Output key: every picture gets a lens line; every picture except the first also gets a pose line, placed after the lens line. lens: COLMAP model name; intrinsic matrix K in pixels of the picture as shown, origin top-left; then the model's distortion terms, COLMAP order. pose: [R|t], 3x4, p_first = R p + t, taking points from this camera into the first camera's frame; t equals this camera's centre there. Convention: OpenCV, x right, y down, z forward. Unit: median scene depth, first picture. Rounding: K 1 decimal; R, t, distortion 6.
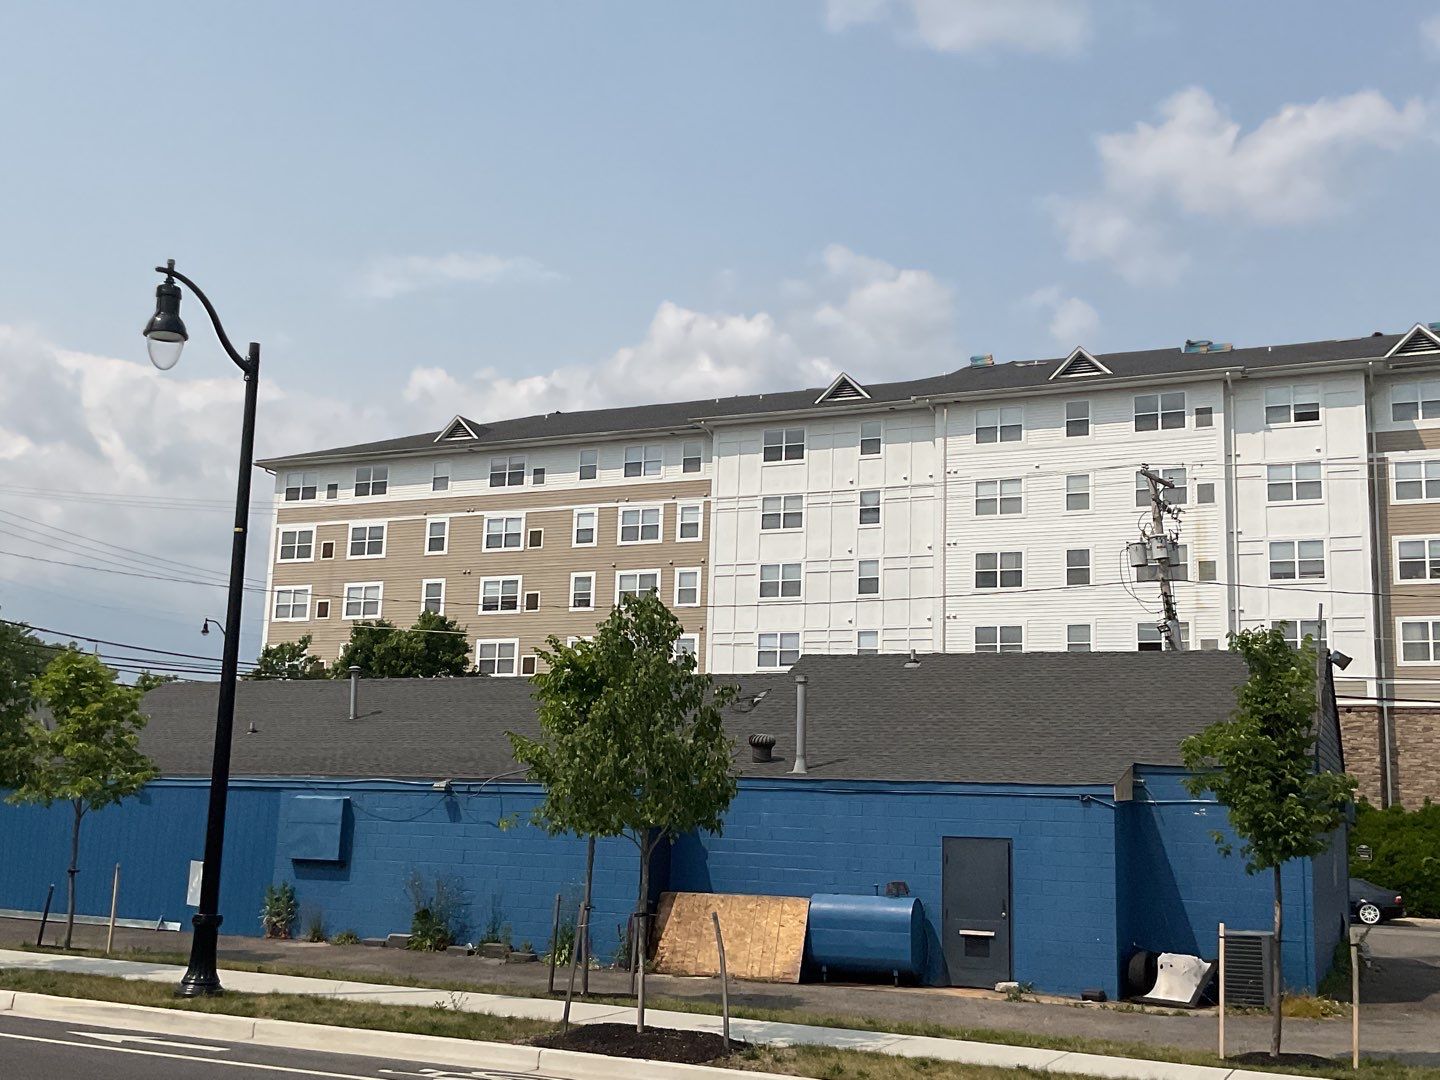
lens RADIAL K [[1649.0, 0, 714.1], [0, 1649.0, 539.2], [0, 0, 1]] dist [0.105679, -0.240656]
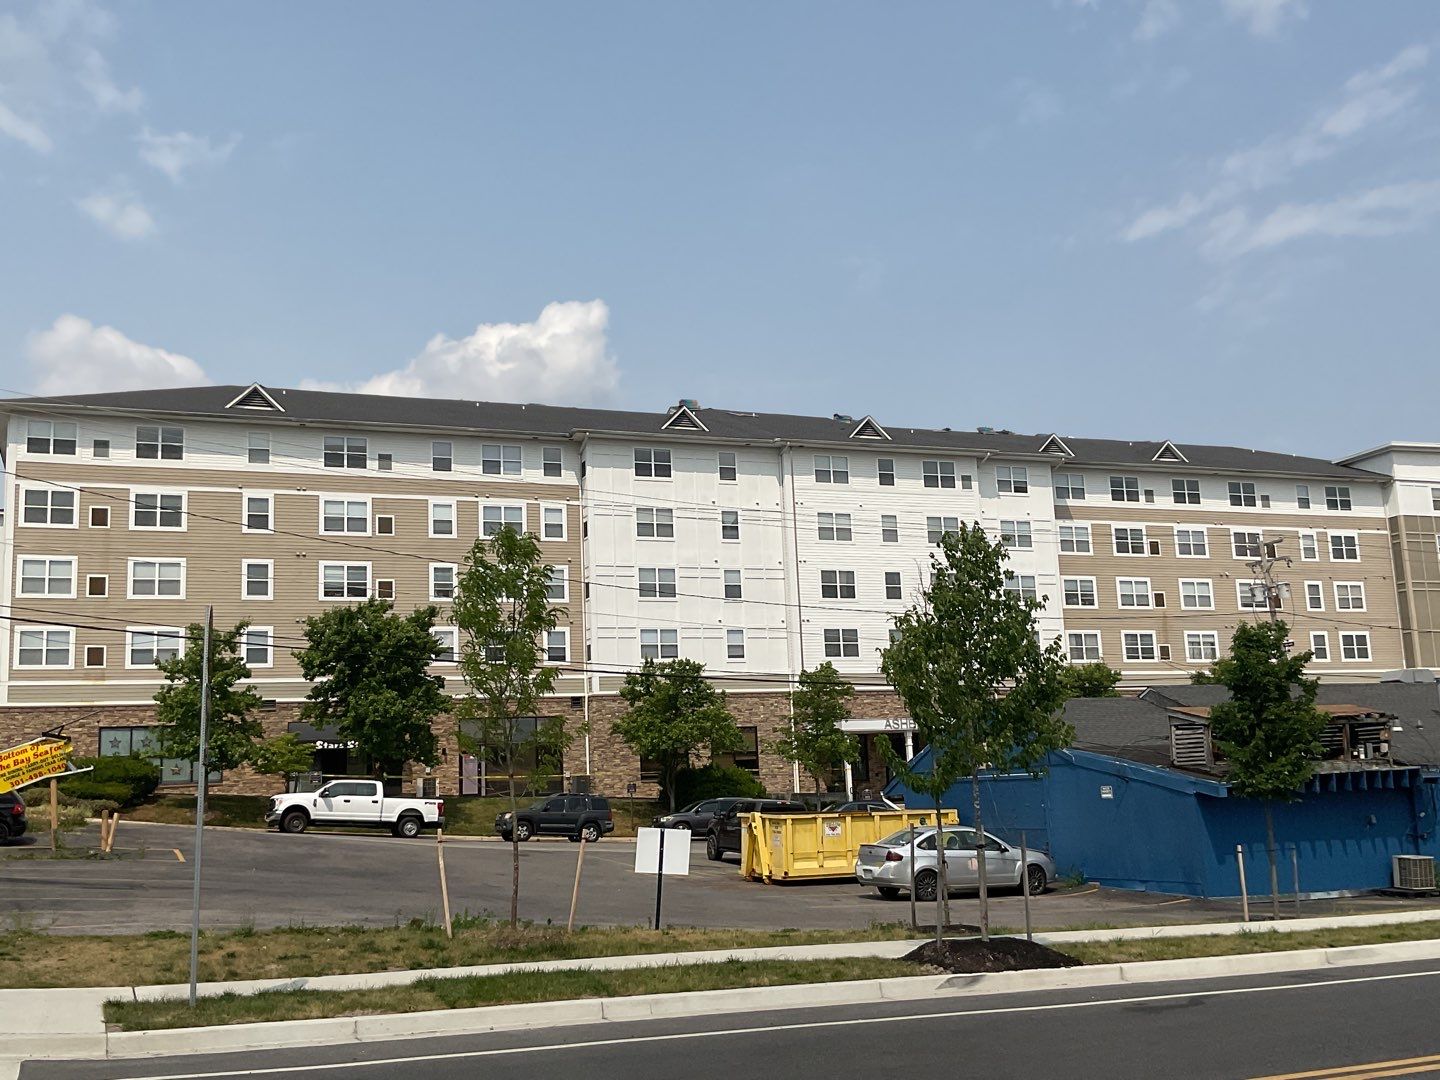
lens RADIAL K [[1463.8, 0, 716.0], [0, 1463.8, 544.4], [0, 0, 1]] dist [0.115926, -0.276223]
pose [[0.680568, 0.068481, 0.729477, -0.666616], [-0.065798, 0.997312, -0.032238, 0.028560], [-0.729724, -0.026058, 0.683245, 0.282628]]
